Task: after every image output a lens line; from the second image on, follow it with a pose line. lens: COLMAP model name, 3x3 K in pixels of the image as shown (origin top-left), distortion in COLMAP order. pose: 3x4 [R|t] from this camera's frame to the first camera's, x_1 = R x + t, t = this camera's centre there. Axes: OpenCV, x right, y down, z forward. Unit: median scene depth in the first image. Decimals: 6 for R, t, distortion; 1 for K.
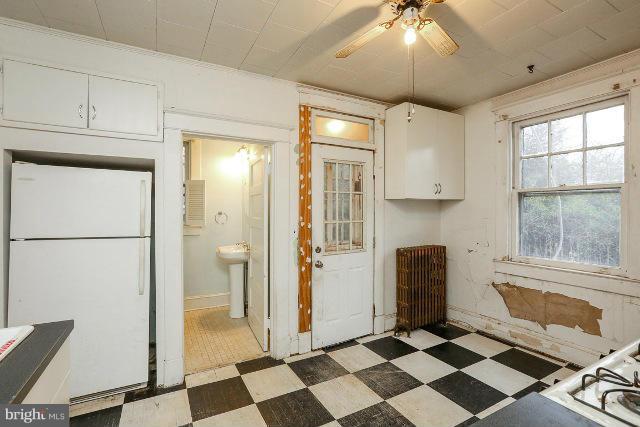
lens RADIAL K [[299.2, 0, 315.0], [0, 299.2, 211.2], [0, 0, 1]] dist [0.011771, 0.006523]
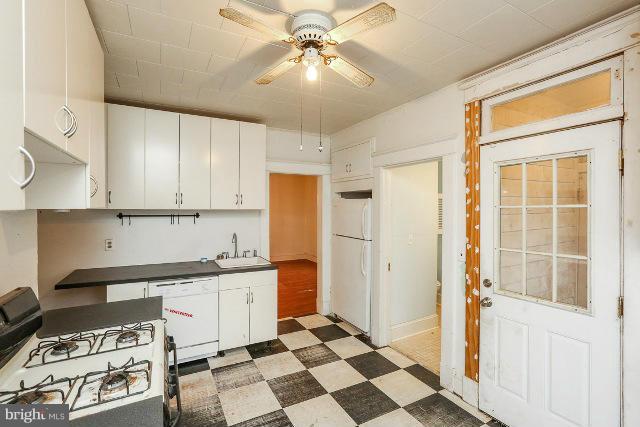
lens RADIAL K [[299.2, 0, 319.2], [0, 299.2, 213.2], [0, 0, 1]] dist [0.011771, 0.006523]
pose [[0.022451, 0.010007, -0.999698, 0.767502], [-0.007356, 0.999924, 0.009844, -0.054054], [0.999721, 0.007133, 0.022523, 0.555469]]
